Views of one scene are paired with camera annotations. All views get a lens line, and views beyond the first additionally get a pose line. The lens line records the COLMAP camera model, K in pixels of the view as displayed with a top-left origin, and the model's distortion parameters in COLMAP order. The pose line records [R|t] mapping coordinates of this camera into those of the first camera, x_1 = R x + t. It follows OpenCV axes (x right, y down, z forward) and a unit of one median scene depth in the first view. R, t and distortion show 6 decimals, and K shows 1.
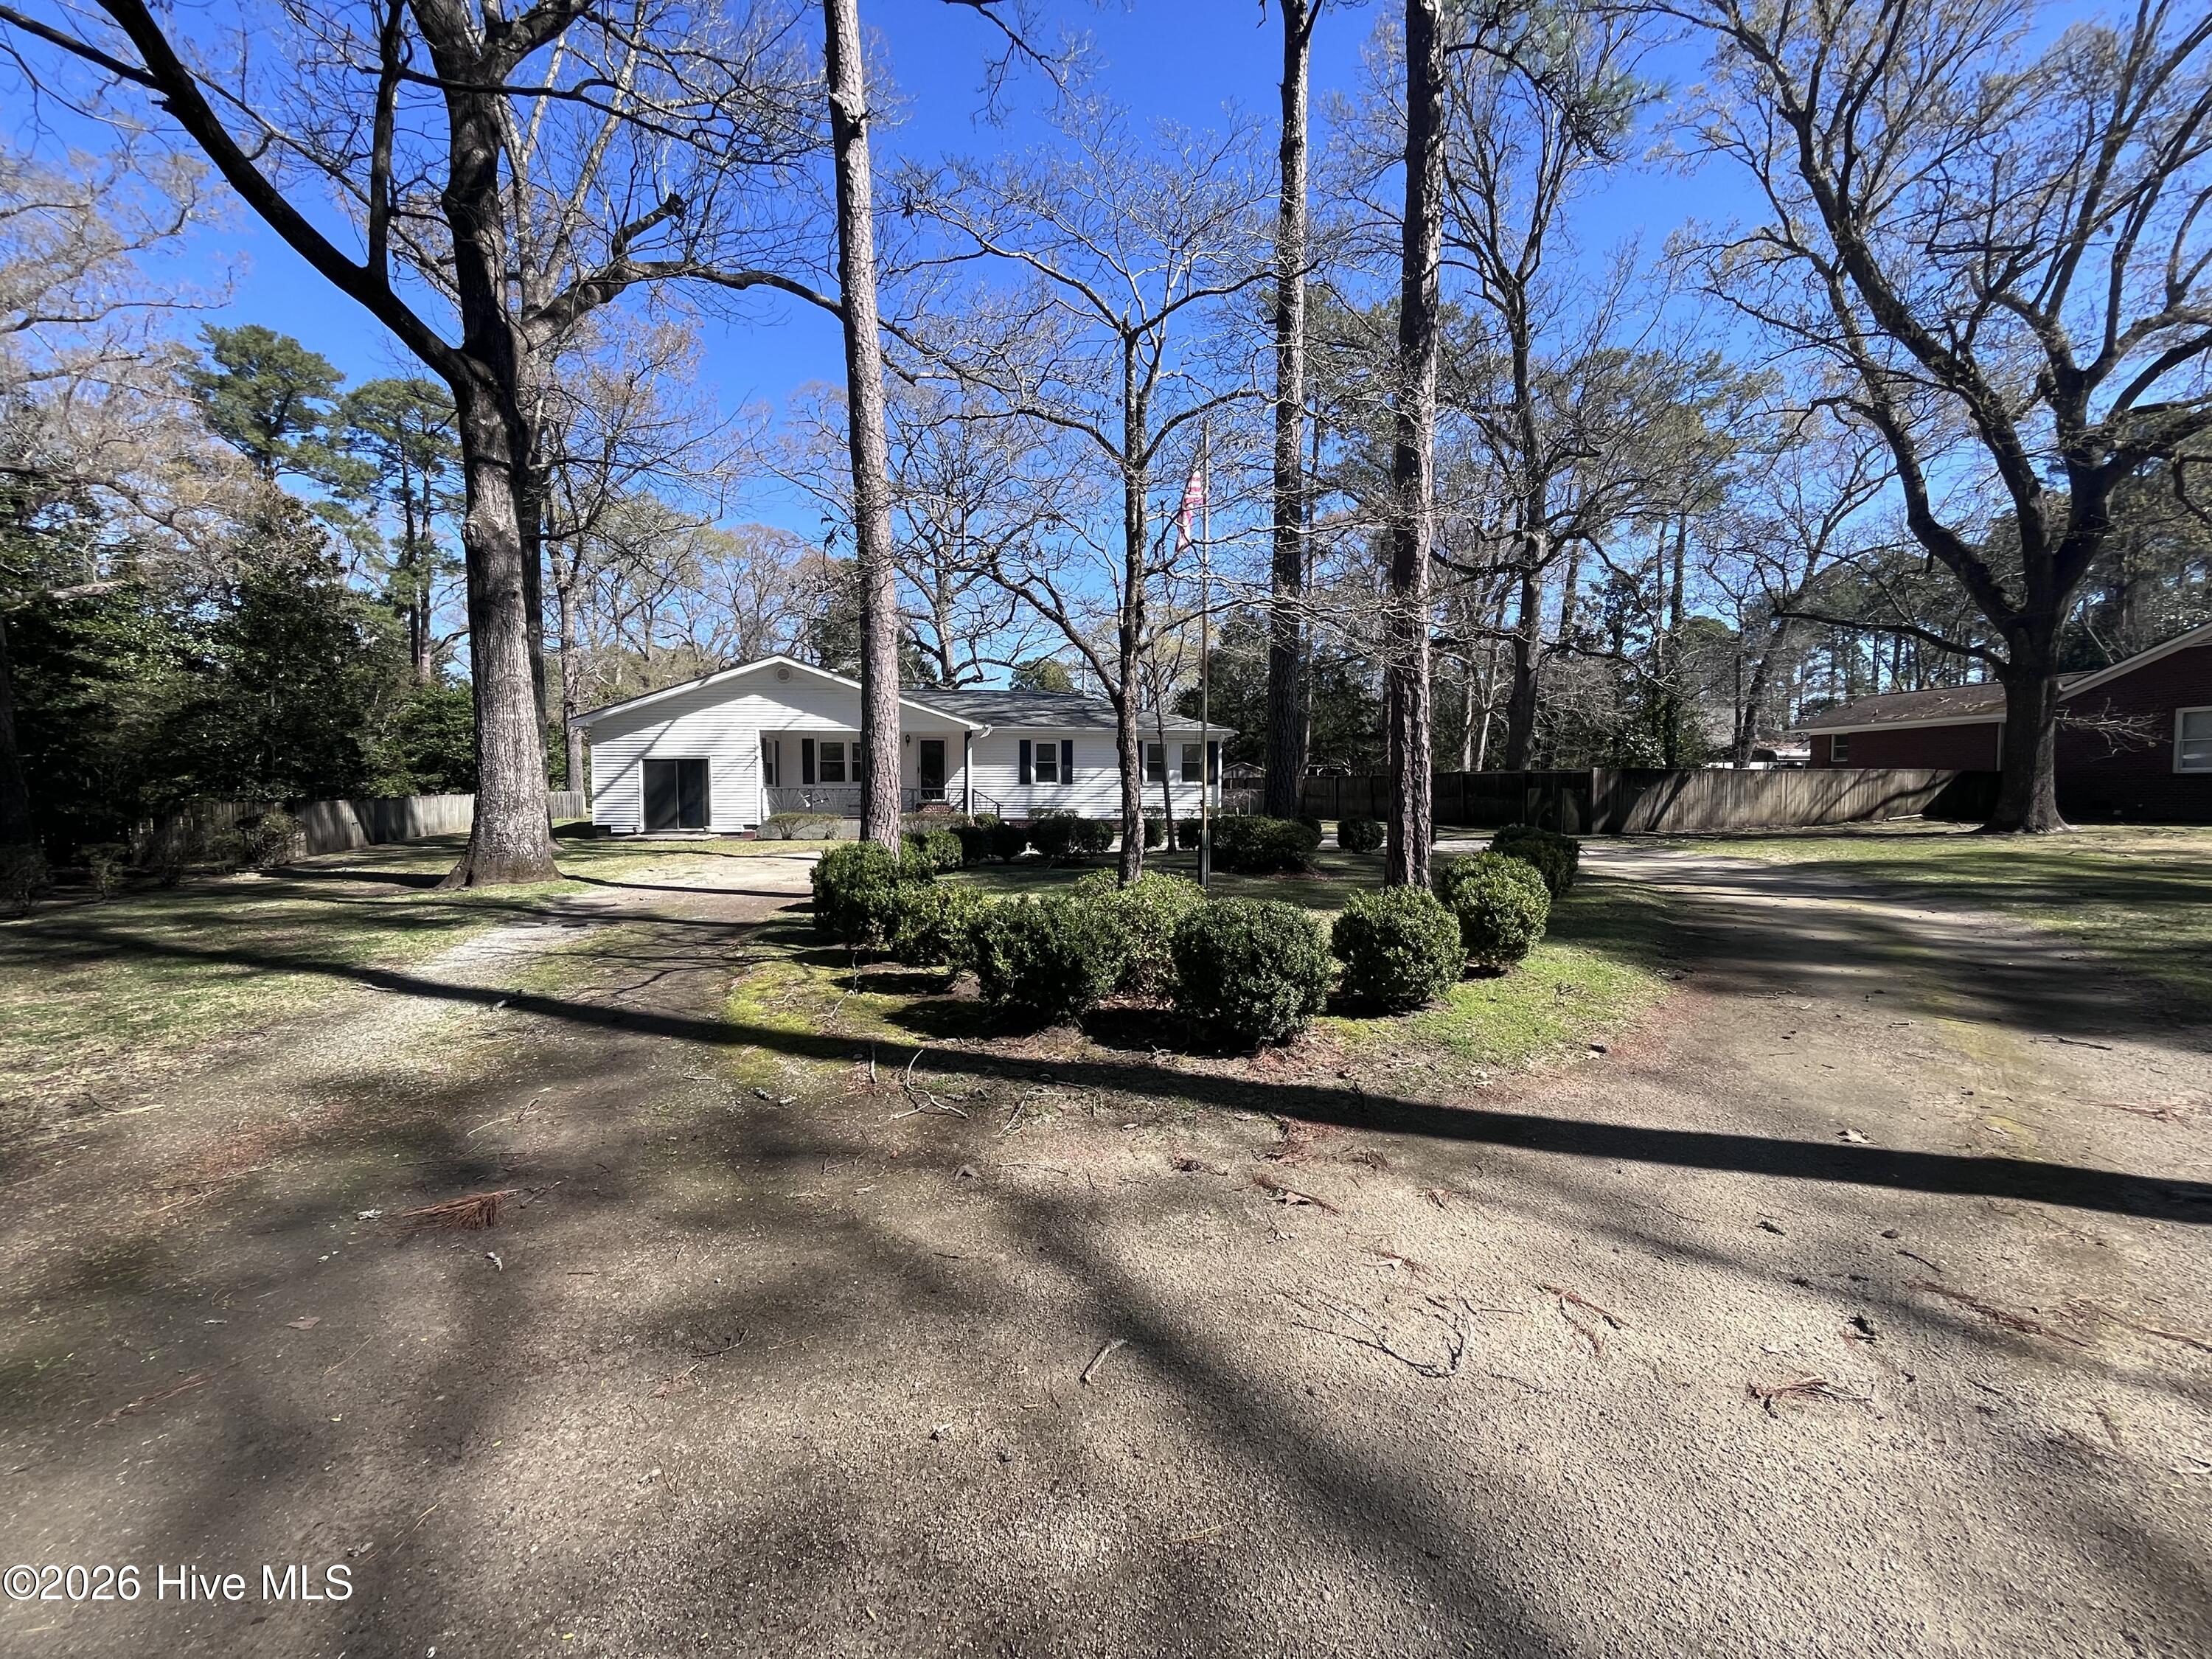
lens RADIAL K [[894.3, 0, 1099.3], [0, 894.3, 826.2], [0, 0, 1]] dist [-0.003197, -0.000145]
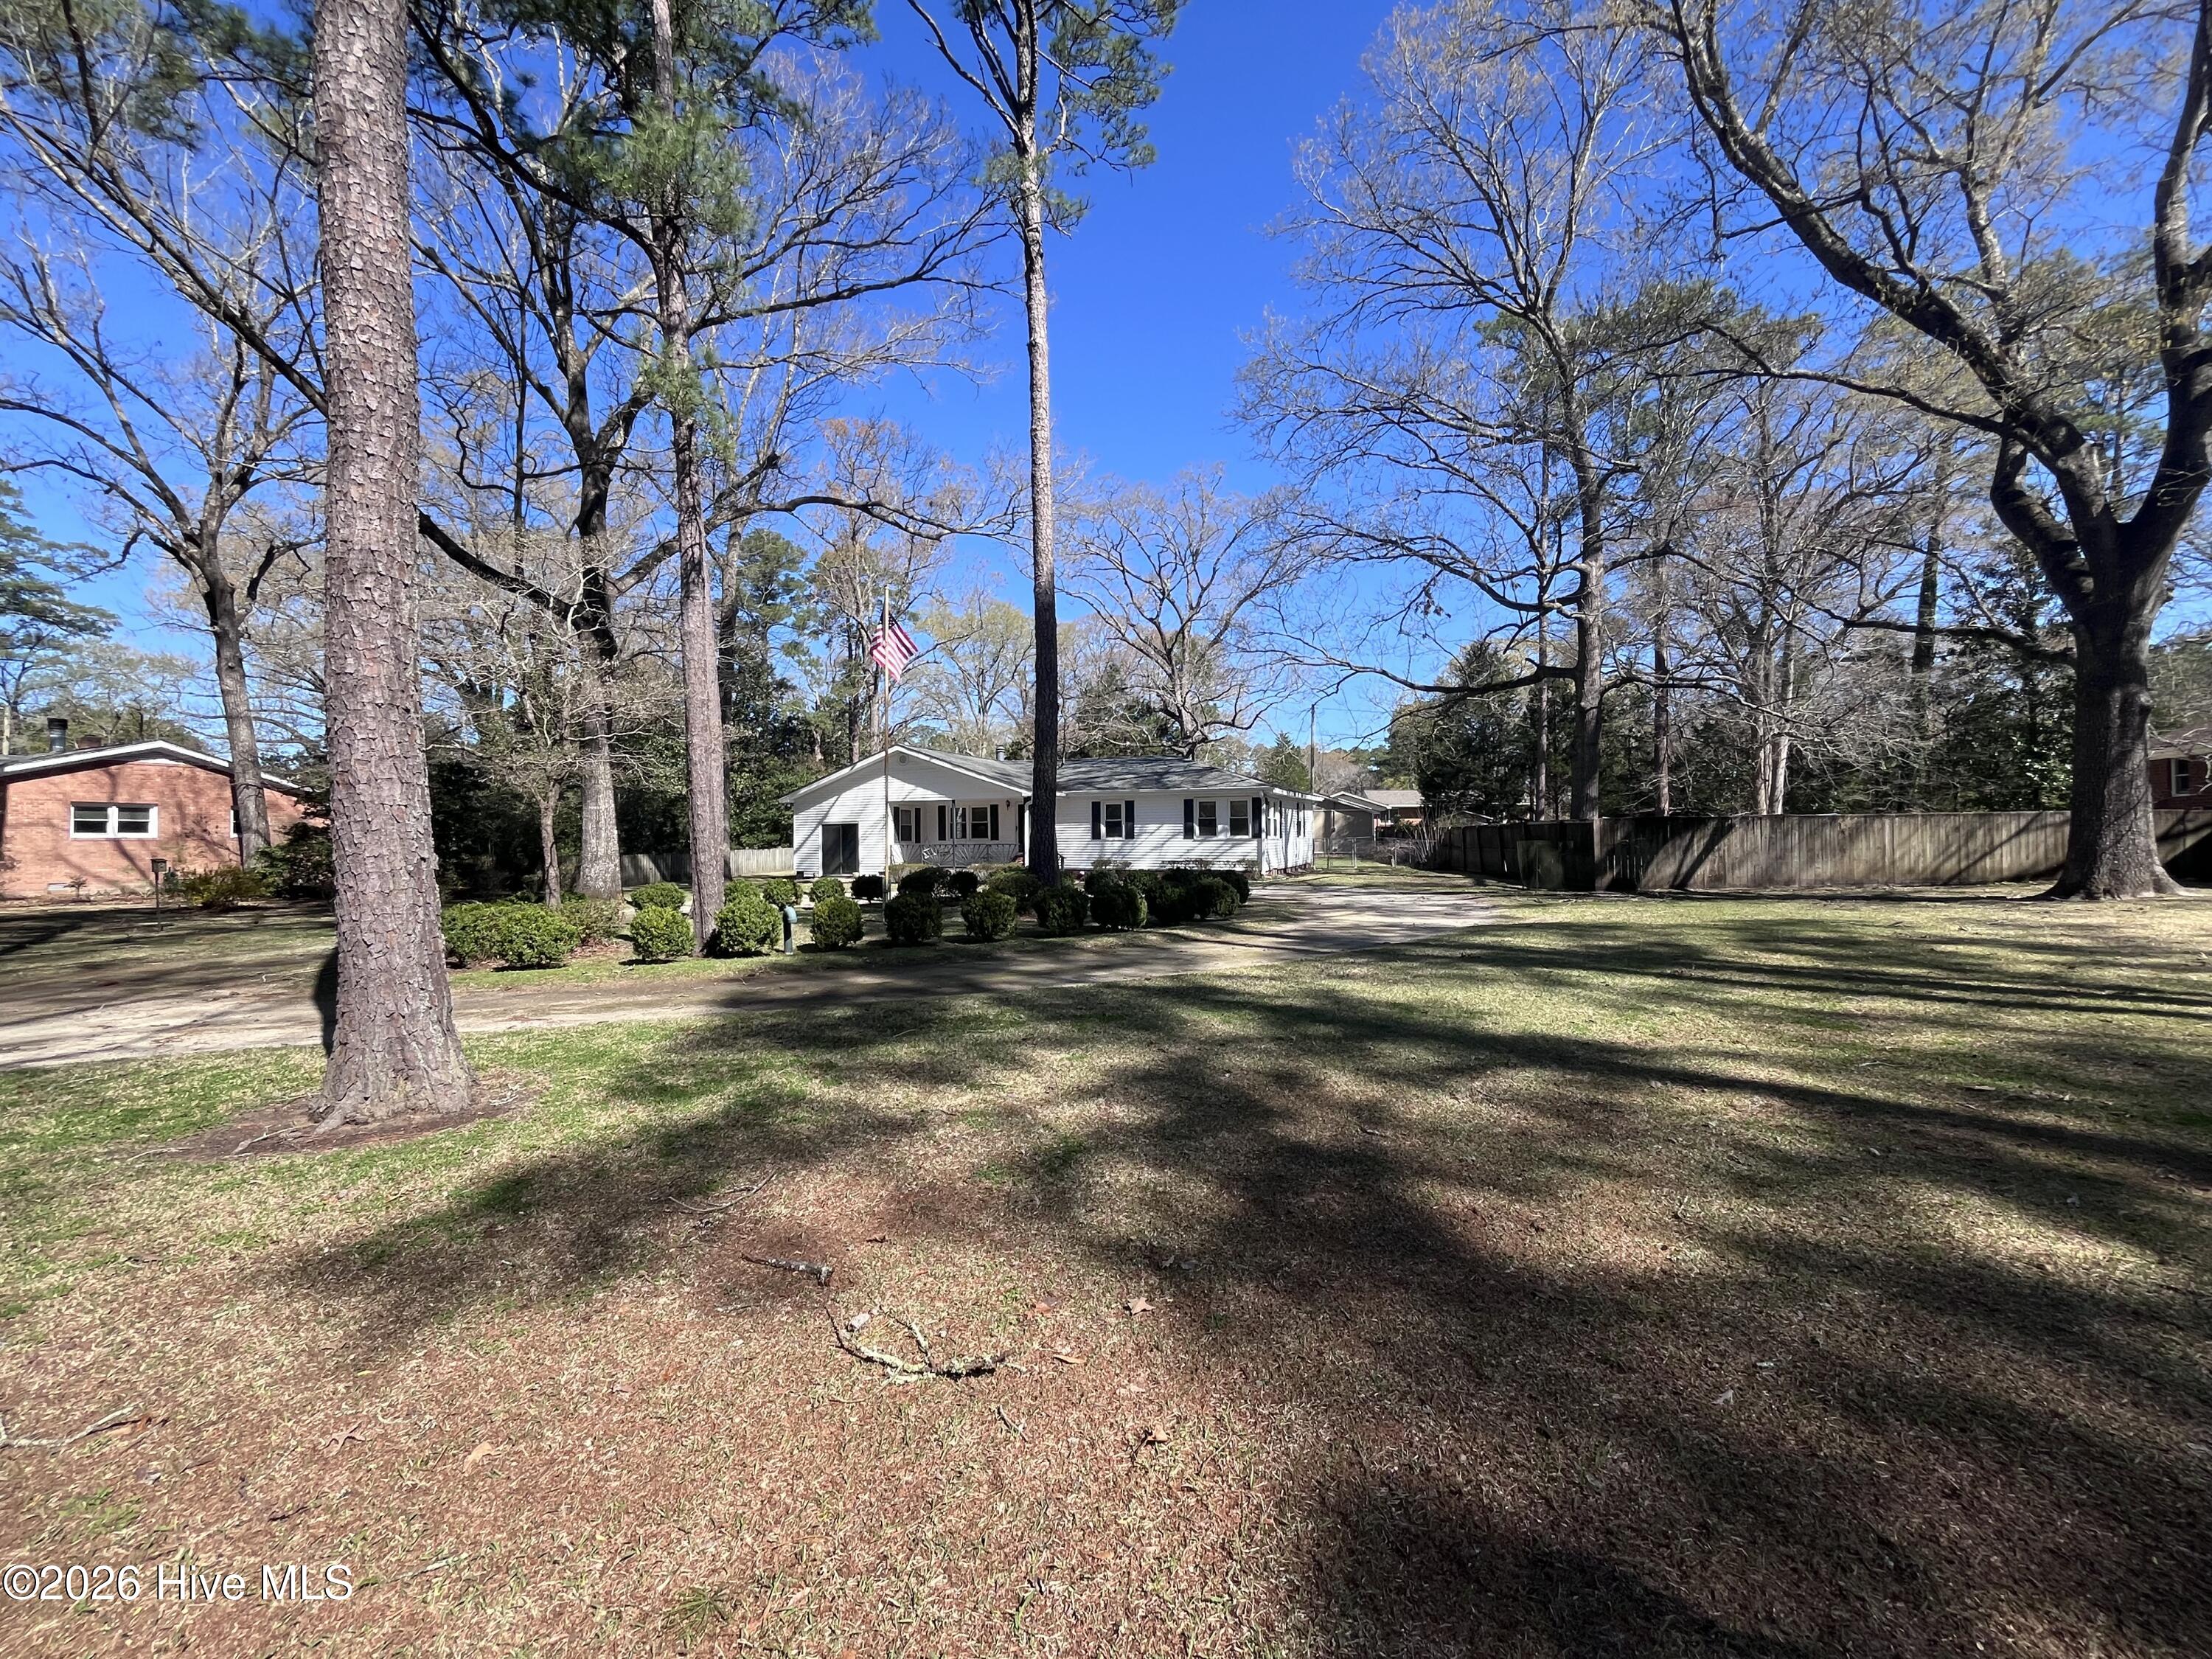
lens RADIAL K [[894.3, 0, 1099.3], [0, 894.3, 826.2], [0, 0, 1]] dist [-0.003197, -0.000145]
pose [[0.882651, -0.014151, -0.469816, 0.516205], [-0.011018, 0.998649, -0.050779, -0.005234], [0.469899, 0.049997, 0.881303, -0.030819]]
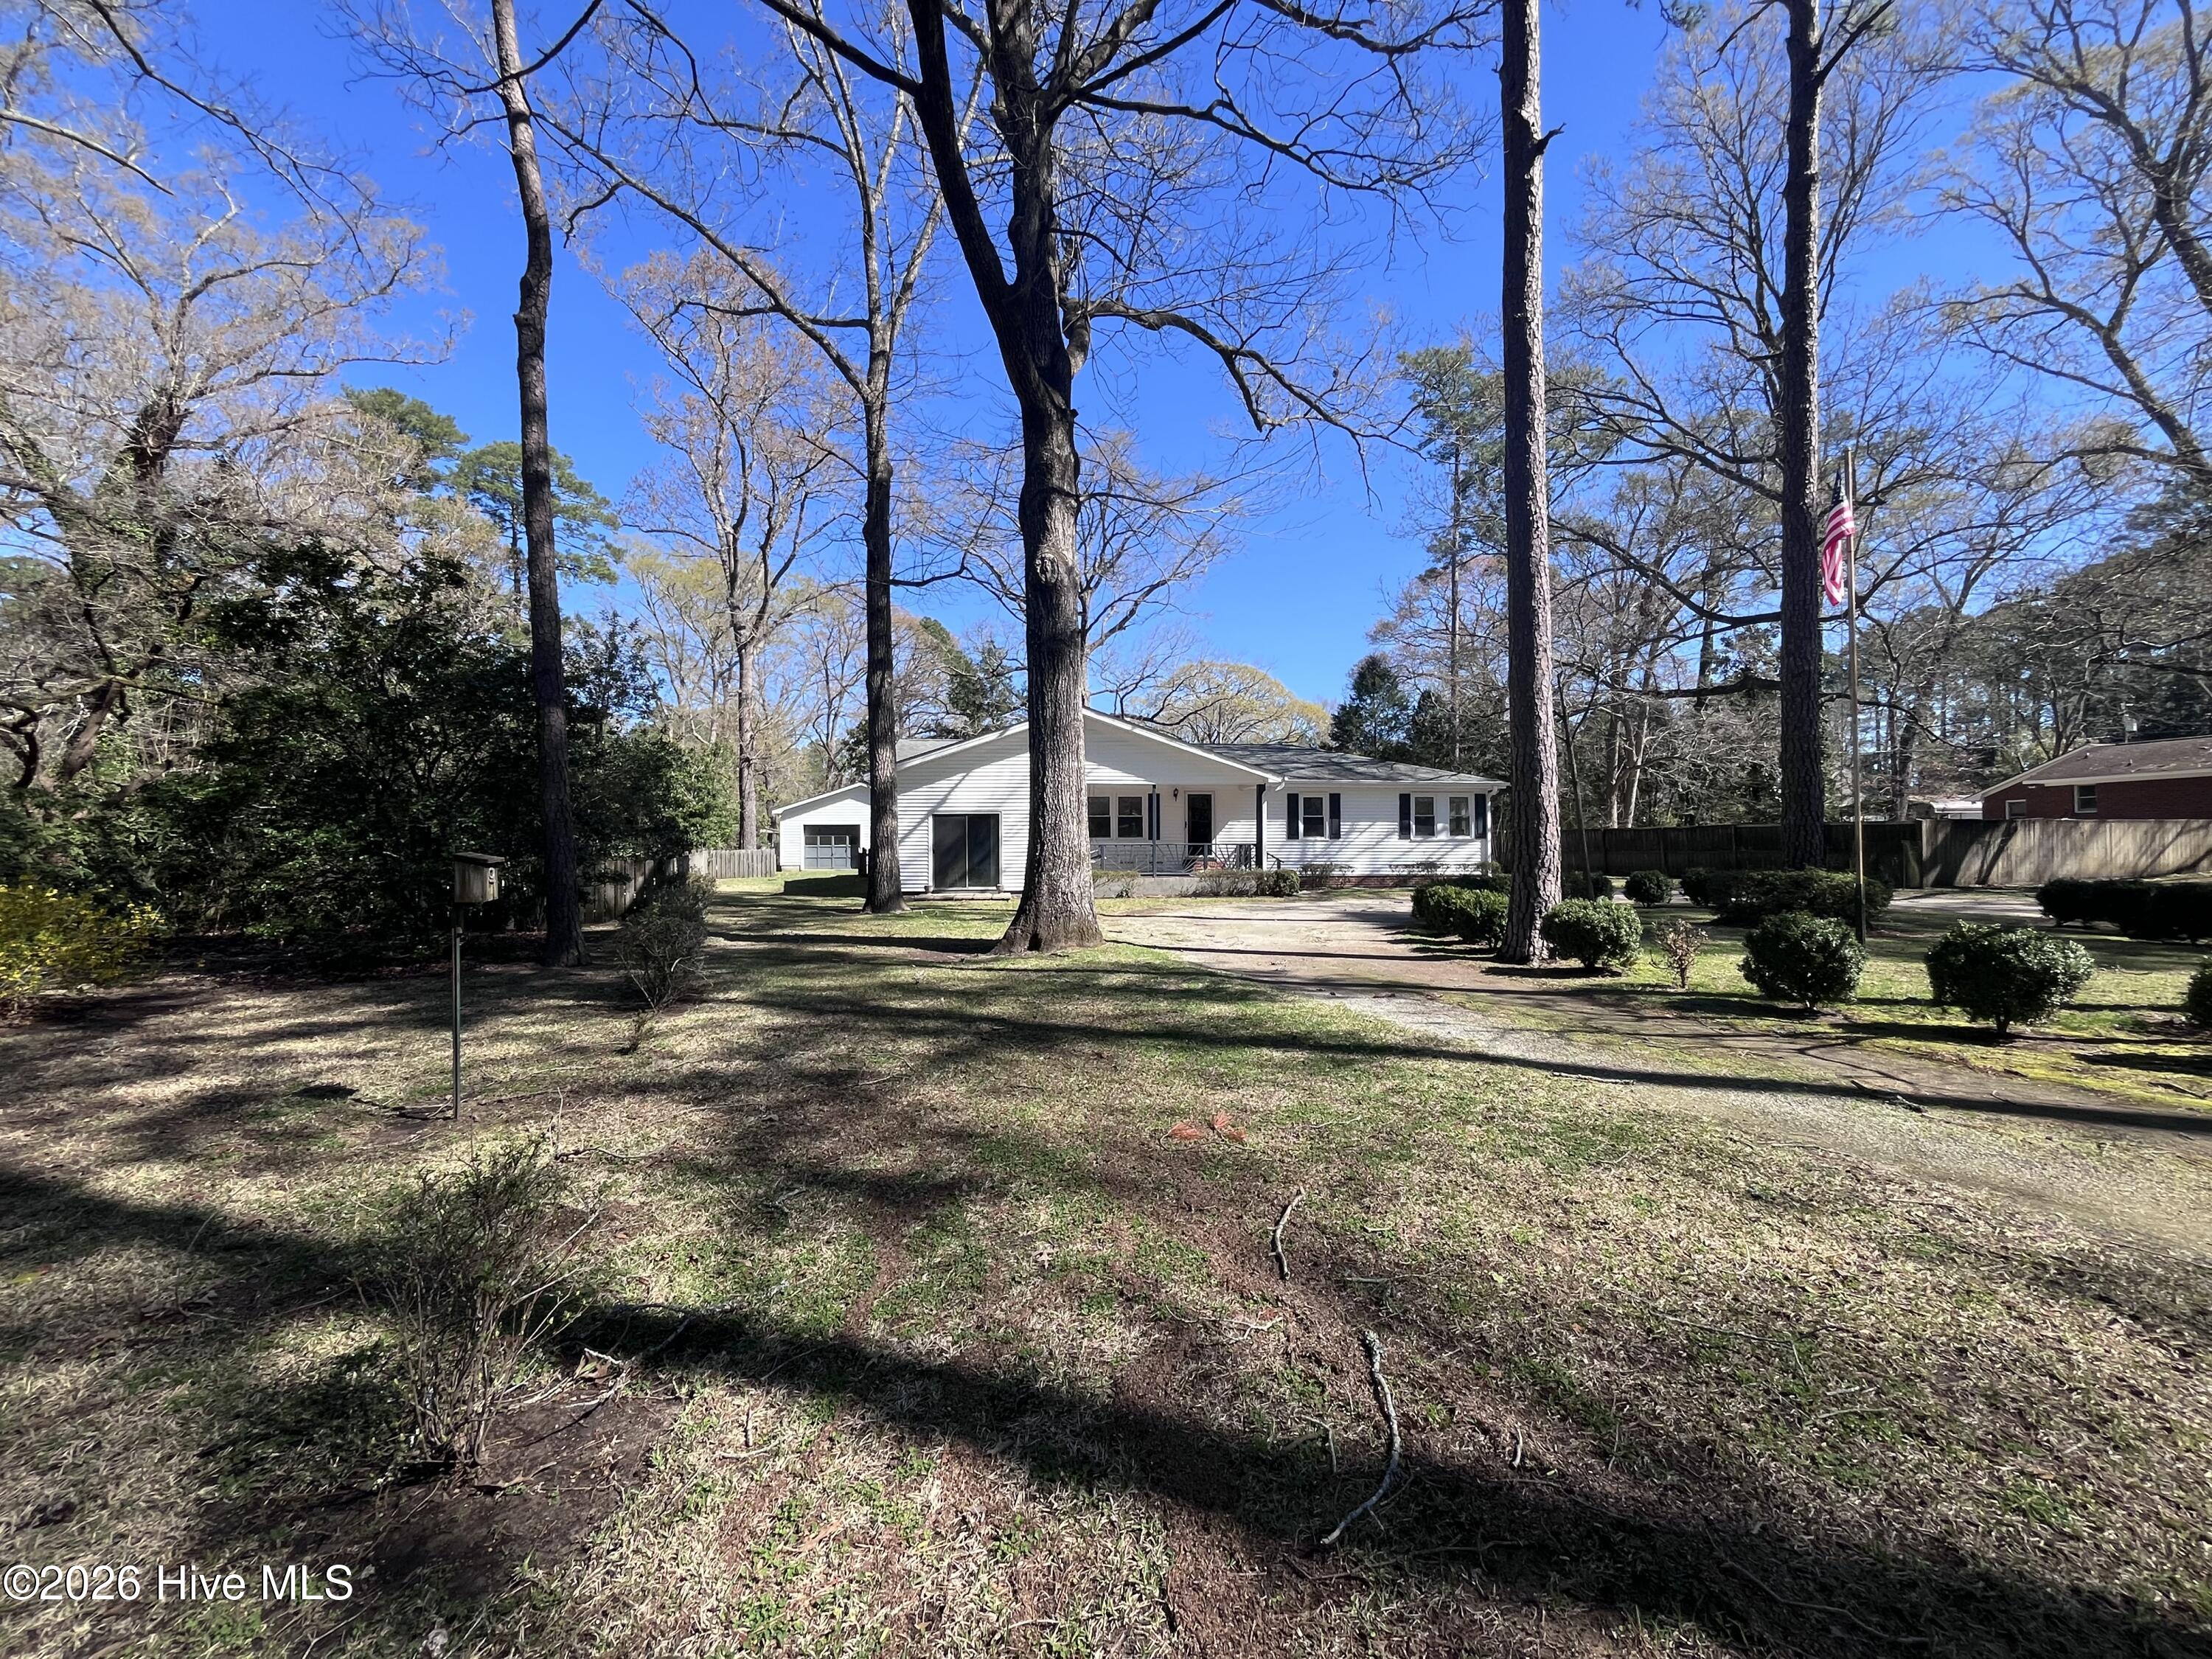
lens RADIAL K [[893.1, 0, 1099.3], [0, 893.1, 824.9], [0, 0, 1]] dist [-0.001002, -0.000409]
pose [[0.999967, -0.004243, 0.006863, -0.327894], [0.004686, 0.997817, -0.065878, 0.000118], [-0.006568, 0.065908, 0.997804, 0.045172]]
